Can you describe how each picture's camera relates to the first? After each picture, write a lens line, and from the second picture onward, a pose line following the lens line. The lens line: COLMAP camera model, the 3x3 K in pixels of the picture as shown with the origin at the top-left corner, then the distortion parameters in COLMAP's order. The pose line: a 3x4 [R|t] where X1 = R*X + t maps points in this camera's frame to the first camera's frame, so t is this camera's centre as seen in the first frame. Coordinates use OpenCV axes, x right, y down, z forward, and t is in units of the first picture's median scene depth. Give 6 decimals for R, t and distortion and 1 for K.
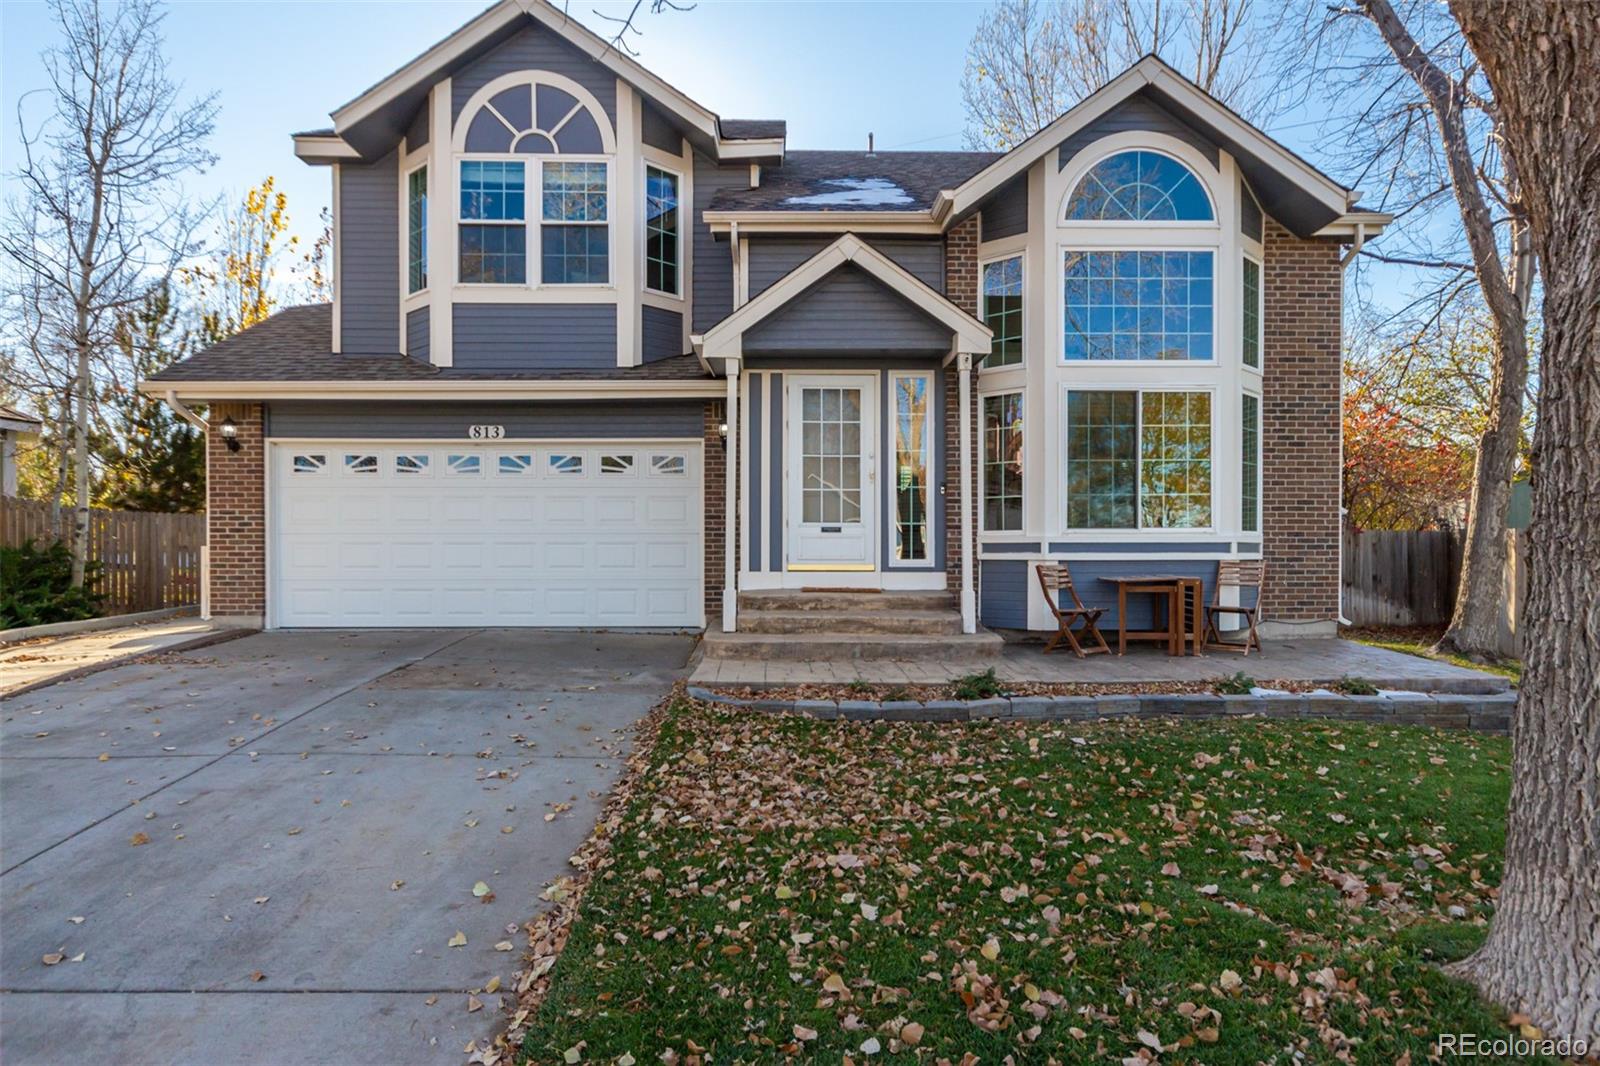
lens RADIAL K [[988.0, 0, 800.2], [0, 988.0, 539.5], [0, 0, 1]] dist [-0.000293, -0.001861]
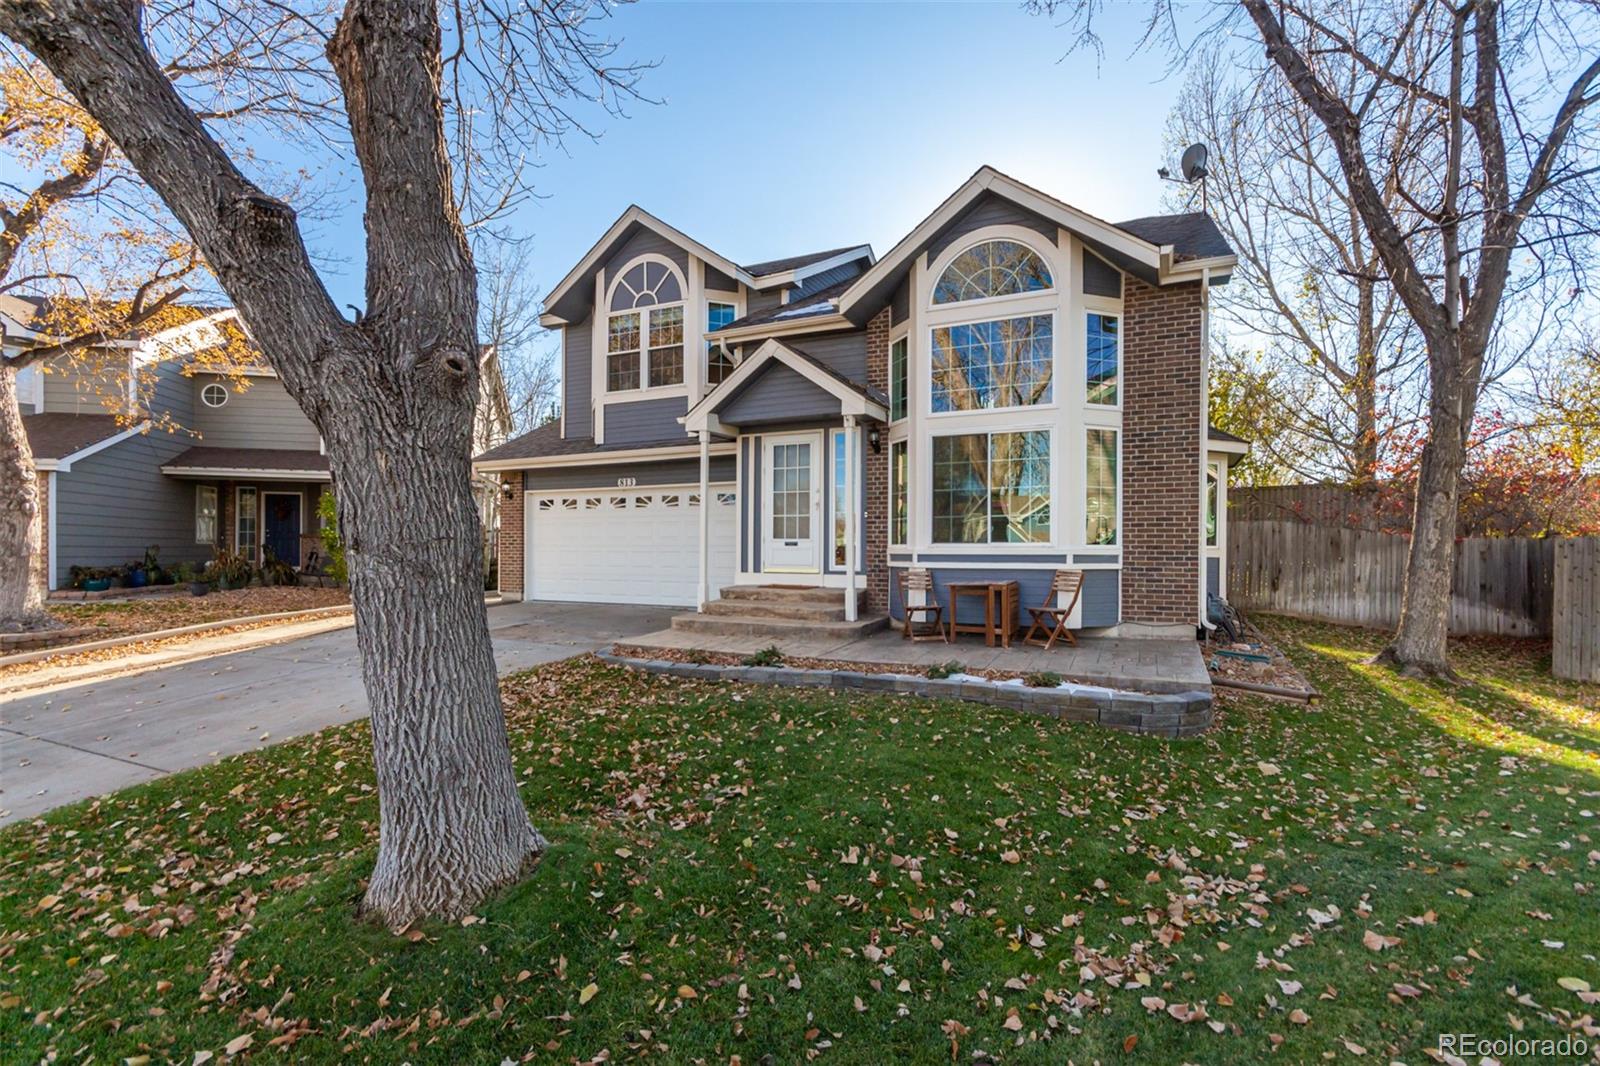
lens RADIAL K [[738.5, 0, 800.0], [0, 738.5, 533.0], [0, 0, 1]] dist [0.002885, 0.000714]
pose [[0.896777, -0.007508, -0.442419, 0.511797], [0.002292, 0.999921, -0.012323, -0.012339], [0.442476, 0.010037, 0.896724, 0.053348]]
